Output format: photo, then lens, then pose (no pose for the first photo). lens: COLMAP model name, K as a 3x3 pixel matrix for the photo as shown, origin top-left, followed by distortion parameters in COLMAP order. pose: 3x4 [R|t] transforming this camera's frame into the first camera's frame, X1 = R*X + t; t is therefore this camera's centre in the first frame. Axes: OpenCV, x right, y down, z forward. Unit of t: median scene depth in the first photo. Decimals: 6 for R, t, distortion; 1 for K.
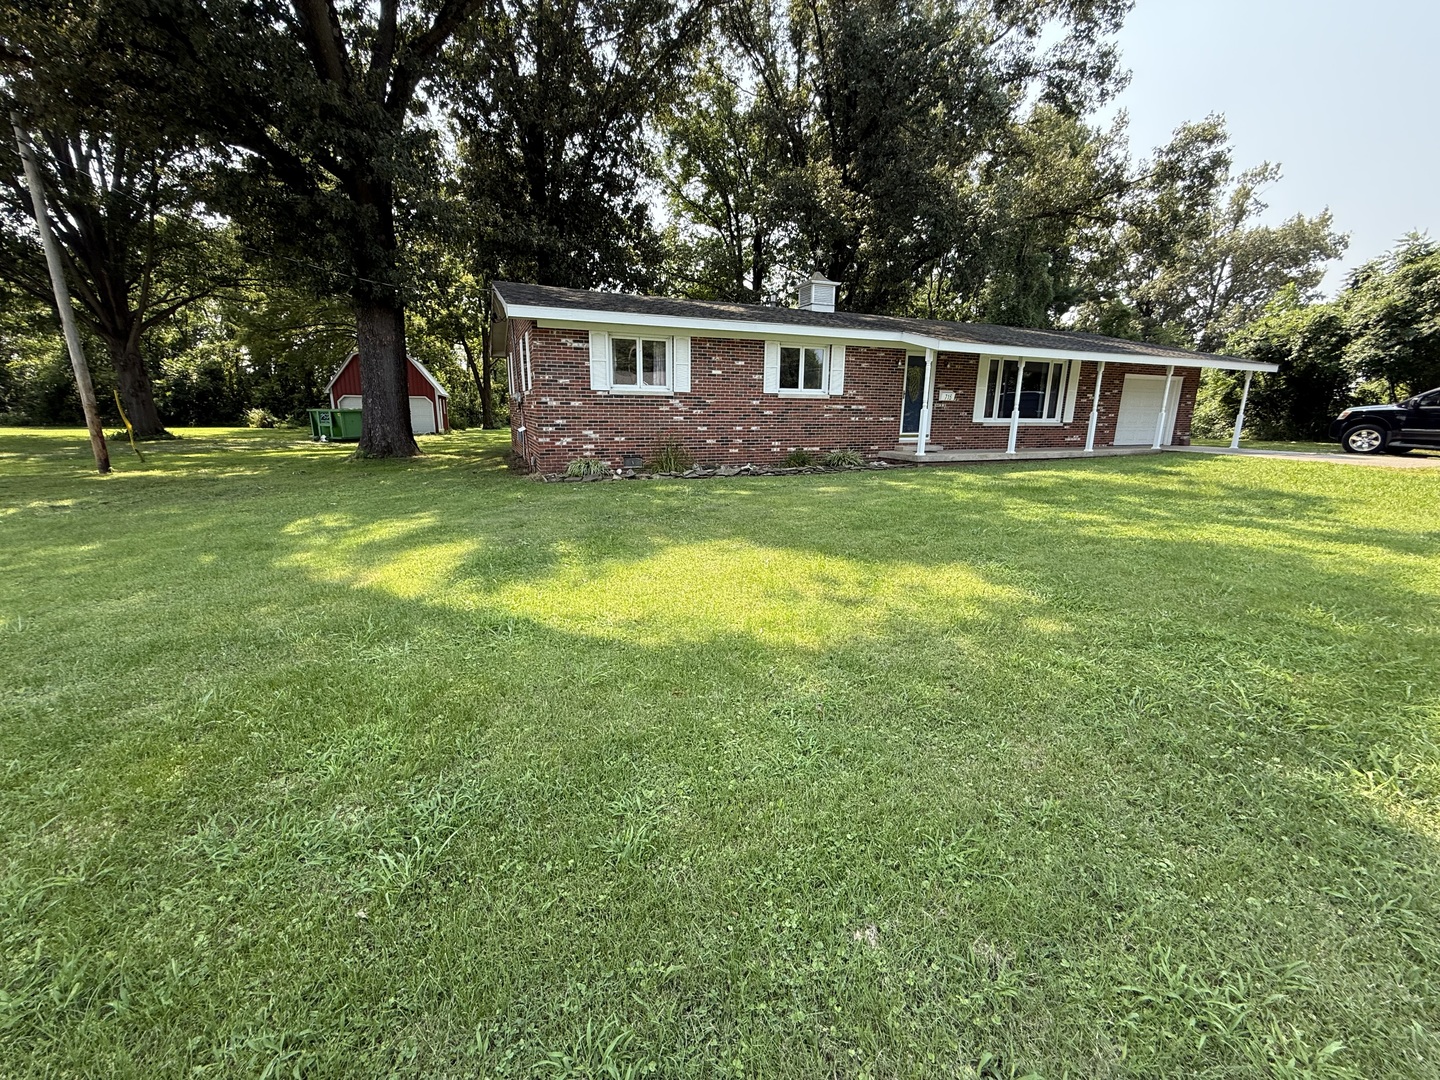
lens RADIAL K [[577.2, 0, 719.6], [0, 577.2, 538.6], [0, 0, 1]] dist [0.000434, -0.000036]
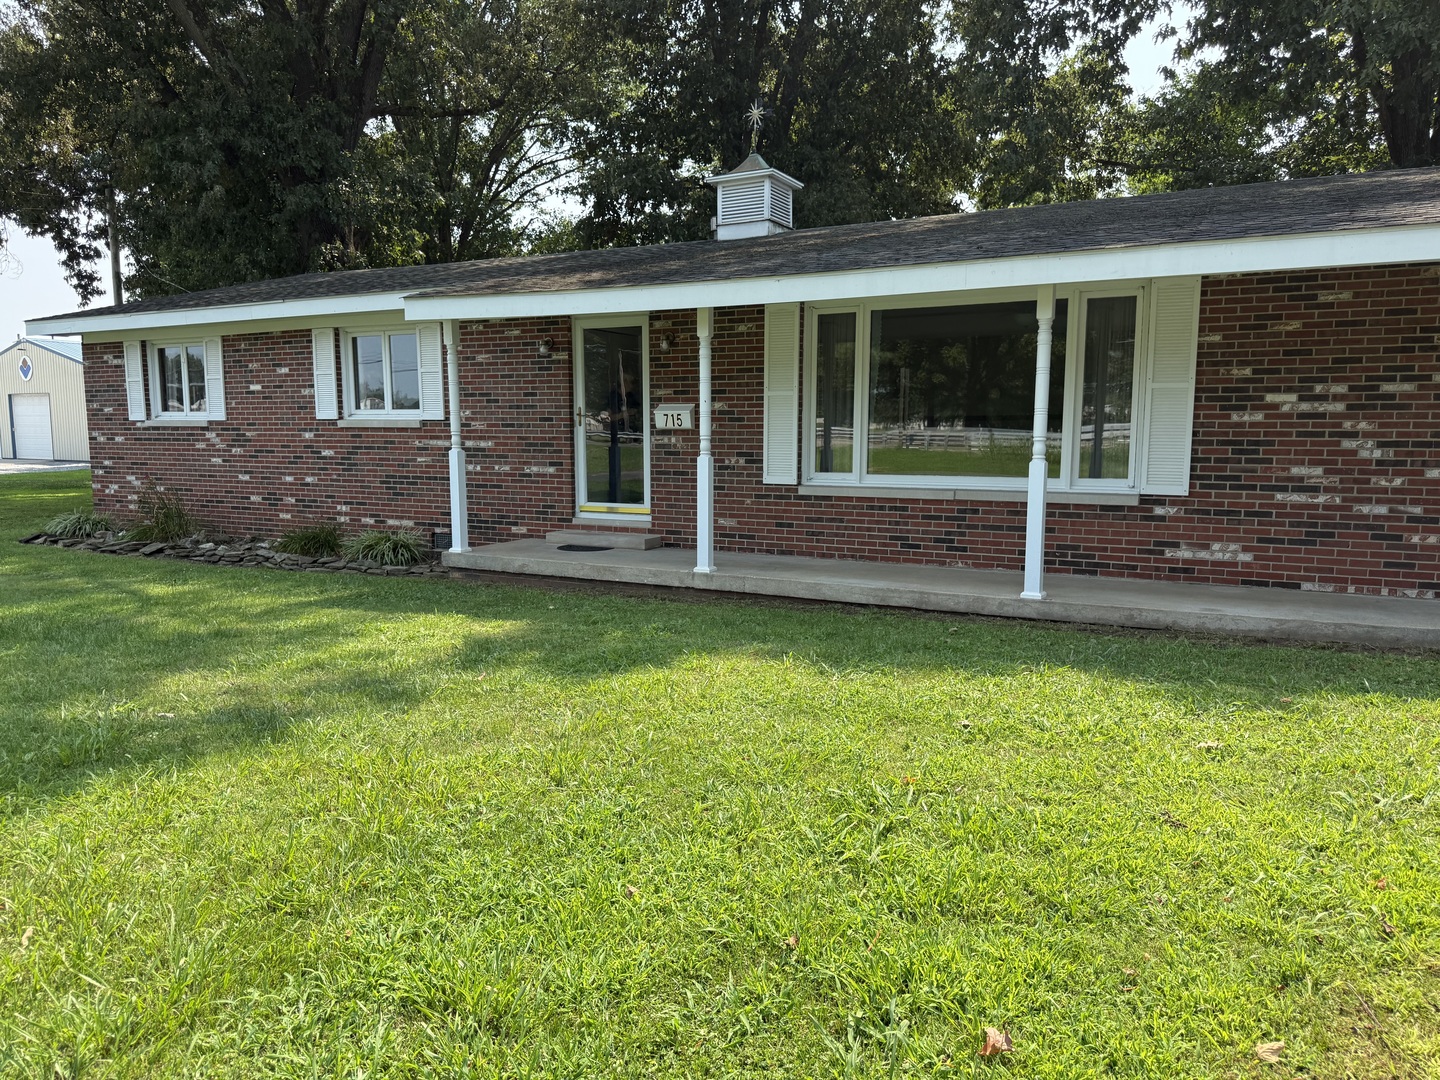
lens RADIAL K [[1000.5, 0, 720.3], [0, 1000.5, 544.4], [0, 0, 1]] dist [0.045698, -0.064215]
pose [[0.643140, 0.082747, -0.761265, 1.140168], [-0.159429, 0.986828, -0.027426, -0.173482], [0.748968, 0.139006, 0.647861, 0.699257]]
